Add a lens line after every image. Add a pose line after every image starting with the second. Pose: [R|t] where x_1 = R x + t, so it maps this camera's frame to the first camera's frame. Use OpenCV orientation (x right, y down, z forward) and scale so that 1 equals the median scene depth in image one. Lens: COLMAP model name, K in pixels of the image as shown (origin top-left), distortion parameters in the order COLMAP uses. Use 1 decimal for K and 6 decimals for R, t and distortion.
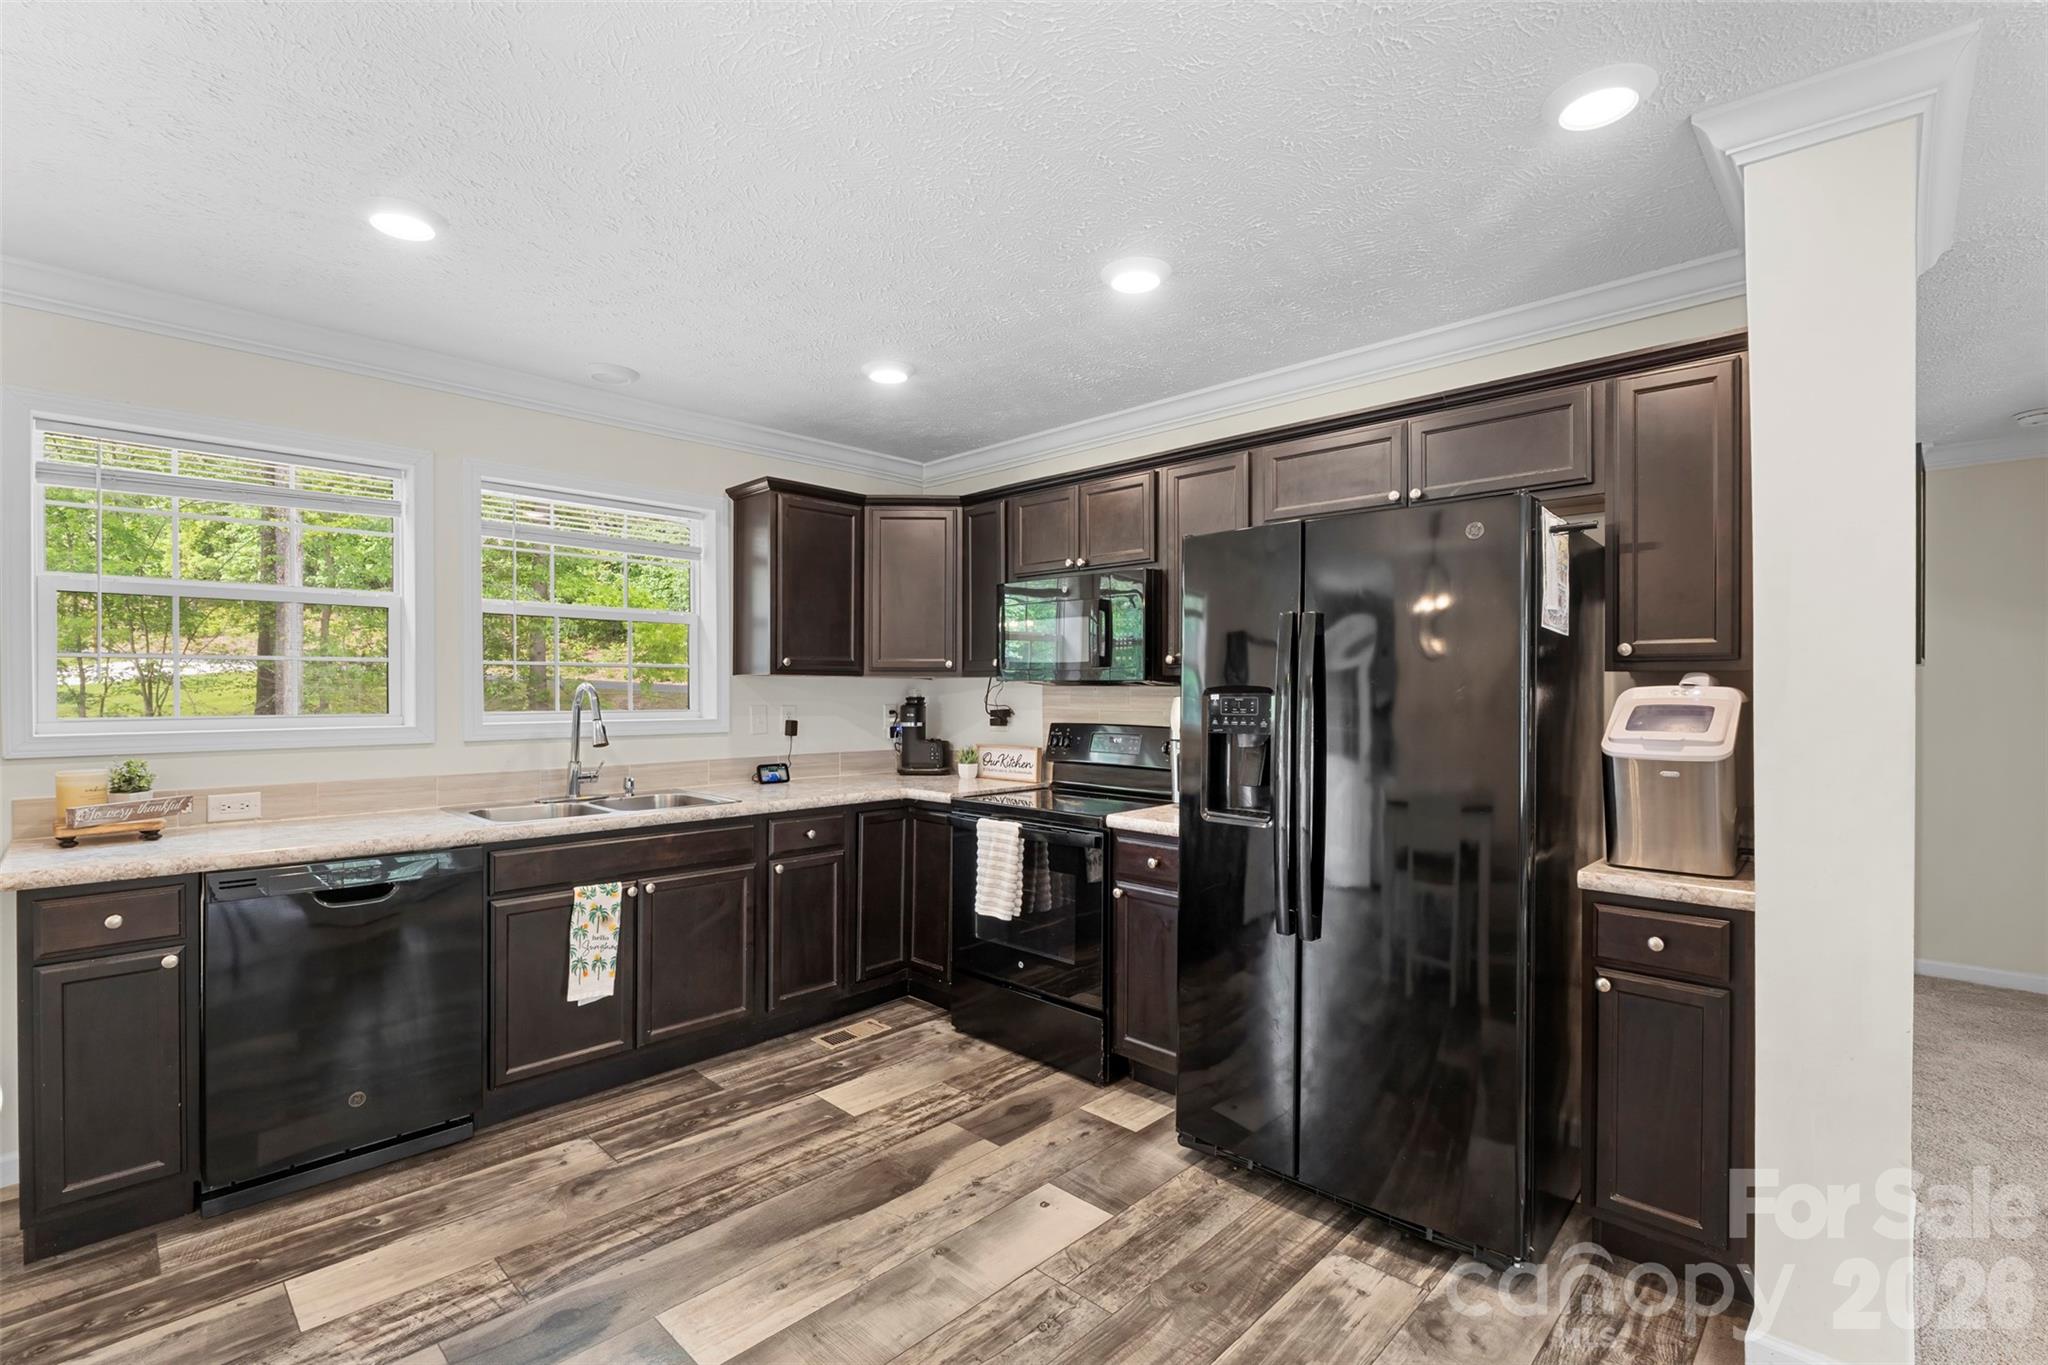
lens RADIAL K [[919.4, 0, 1025.0], [0, 919.4, 691.7], [0, 0, 1]] dist [-0.006699, 0.000429]
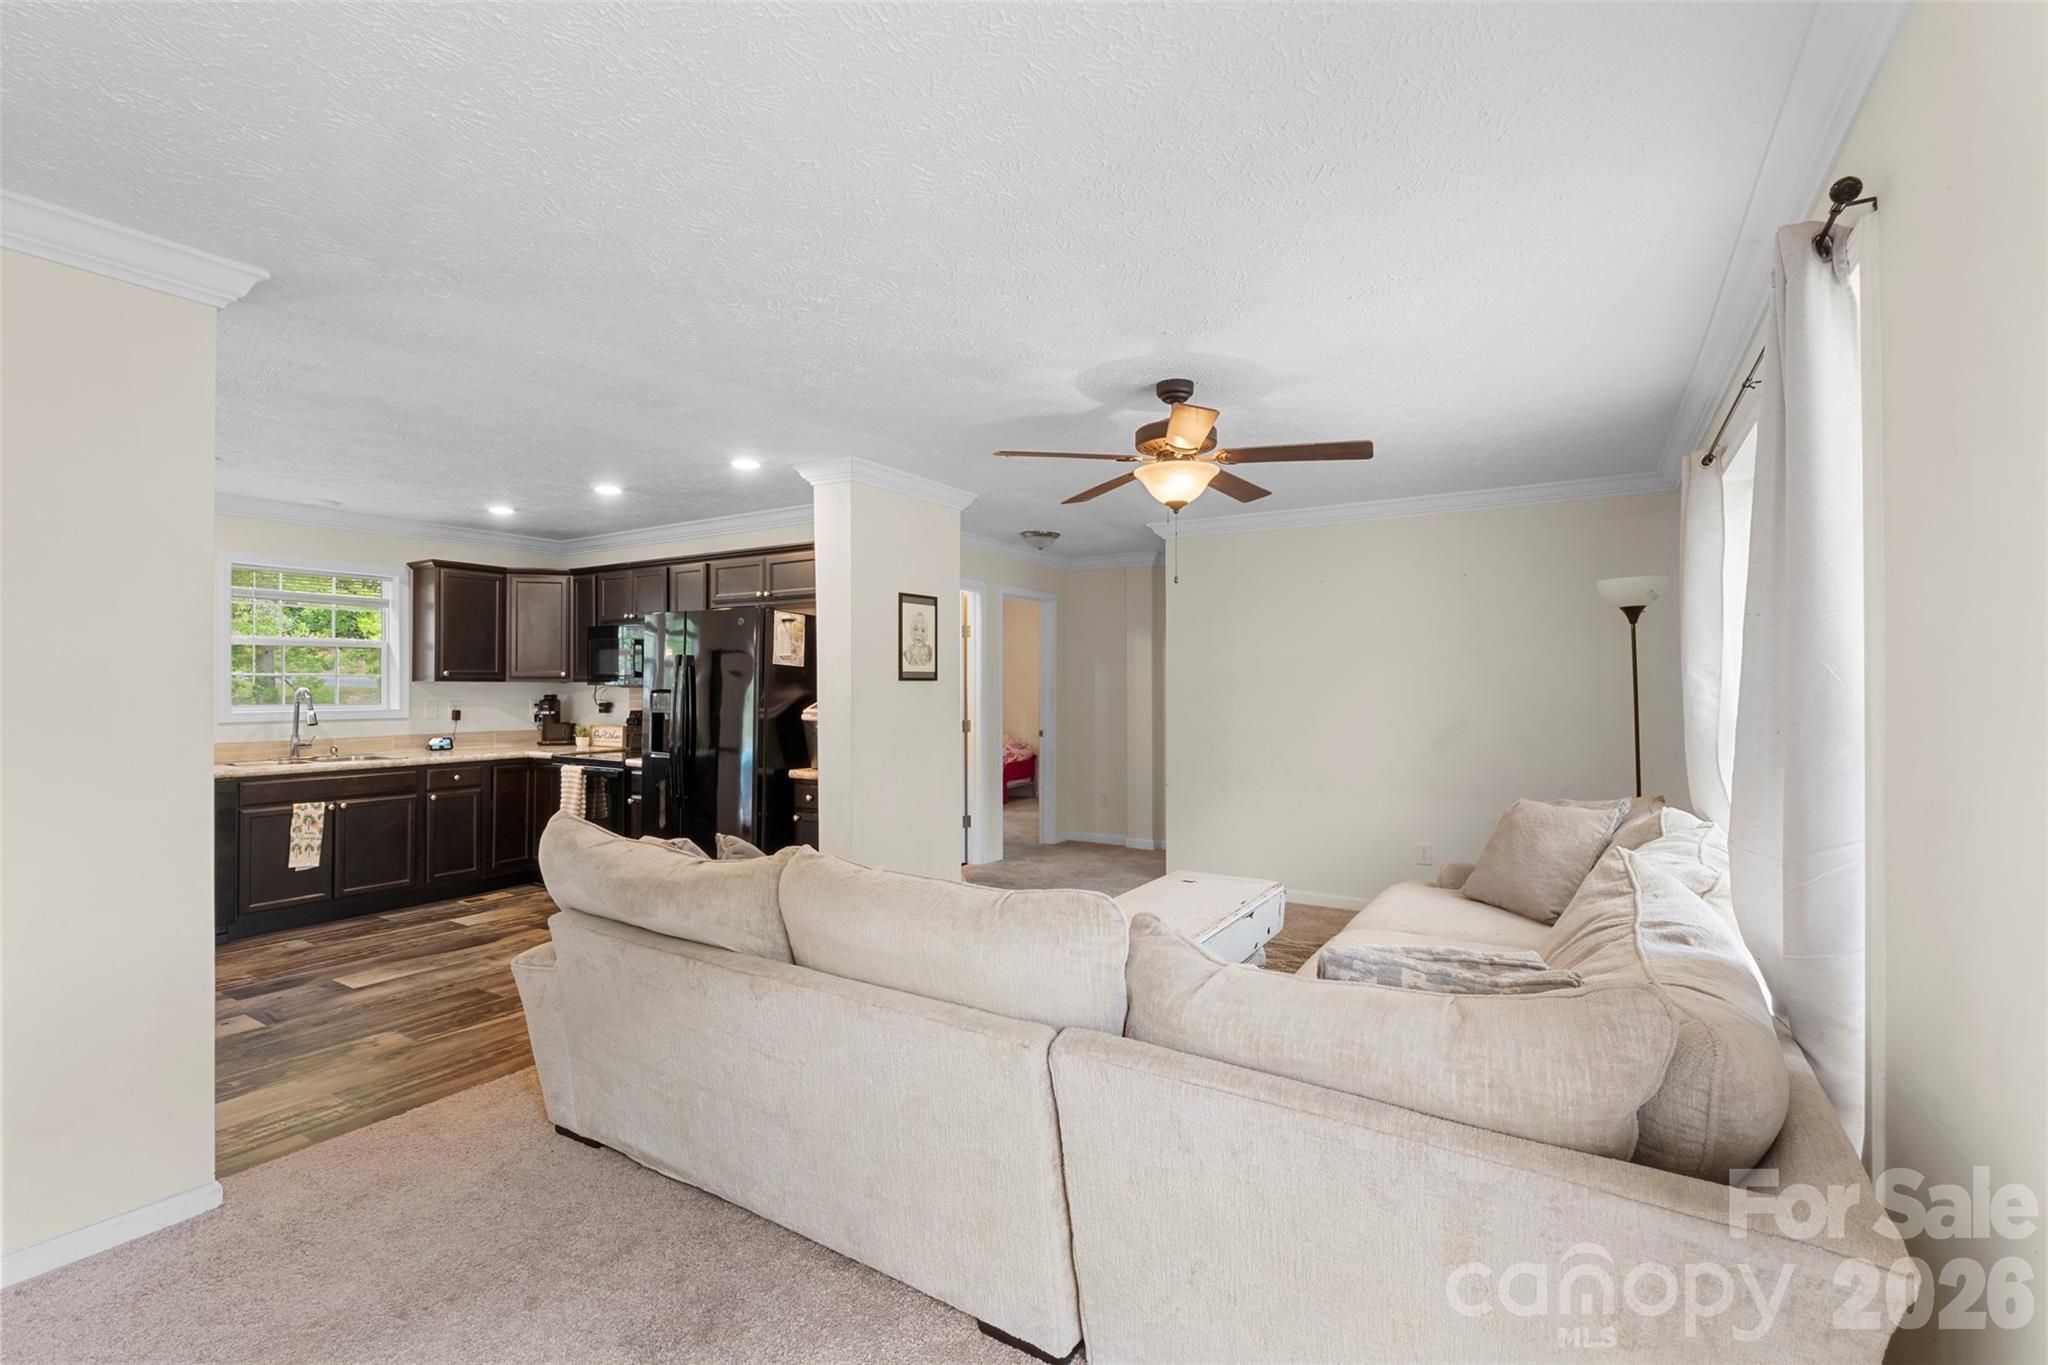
lens RADIAL K [[919.4, 0, 1021.0], [0, 919.4, 677.5], [0, 0, 1]] dist [-0.006699, 0.000429]
pose [[0.978849, 0.000306, 0.204585, 0.504642], [0.001965, 0.999939, -0.010900, -0.007443], [-0.204576, 0.011072, 0.978788, -0.986350]]
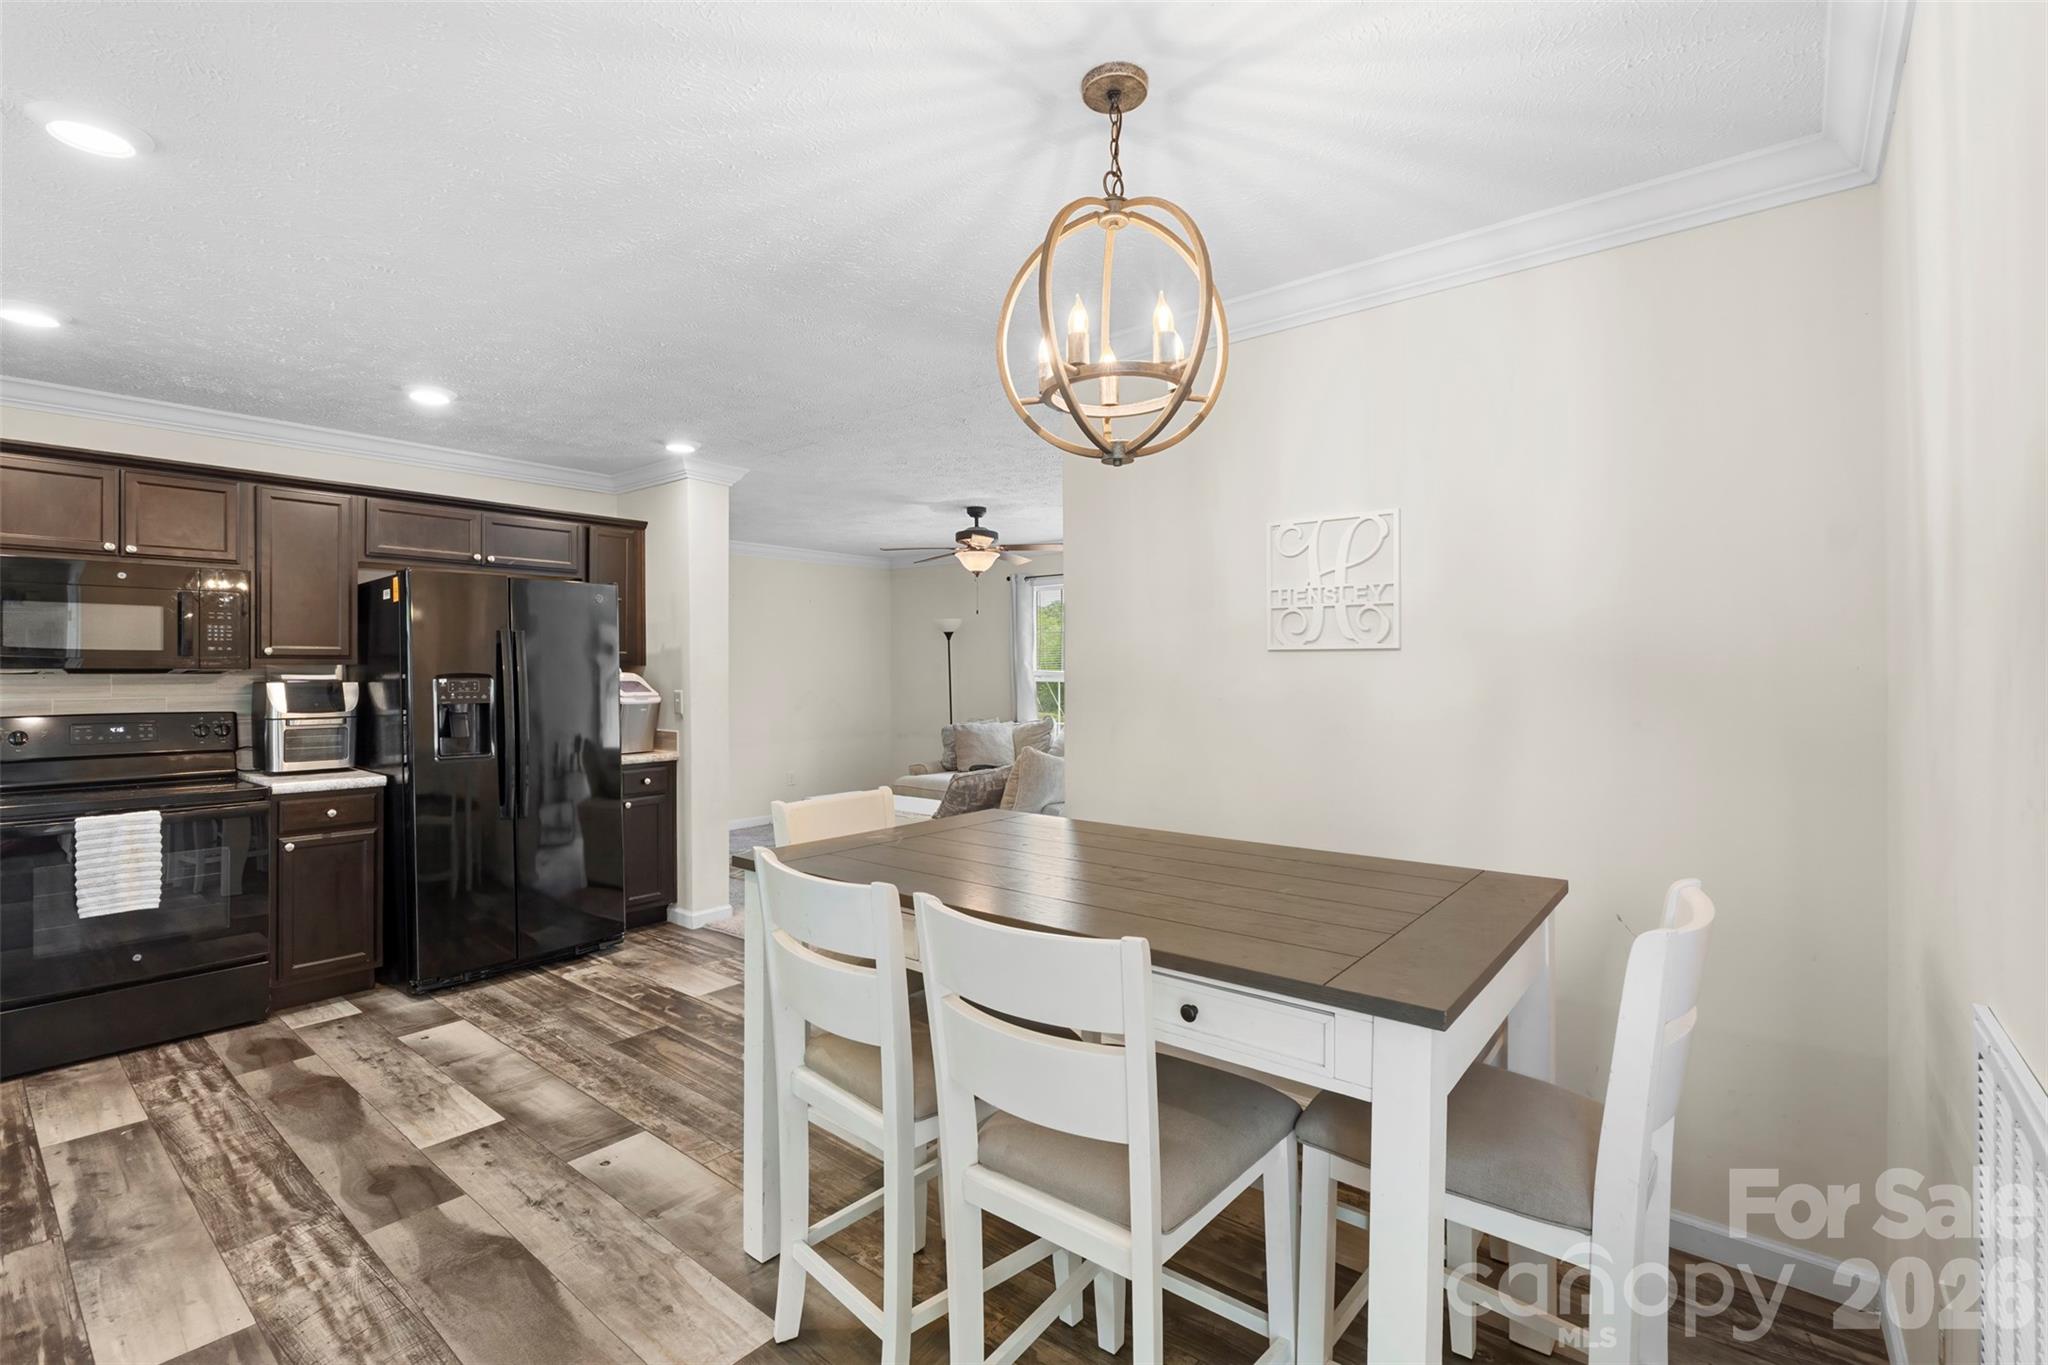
lens RADIAL K [[919.4, 0, 1017.5], [0, 919.4, 671.2], [0, 0, 1]] dist [-0.006699, 0.000429]
pose [[-0.080069, -0.000901, 0.996789, -1.197055], [0.006068, 0.999981, 0.001392, -0.005402], [-0.996771, 0.006160, -0.080062, 0.157856]]
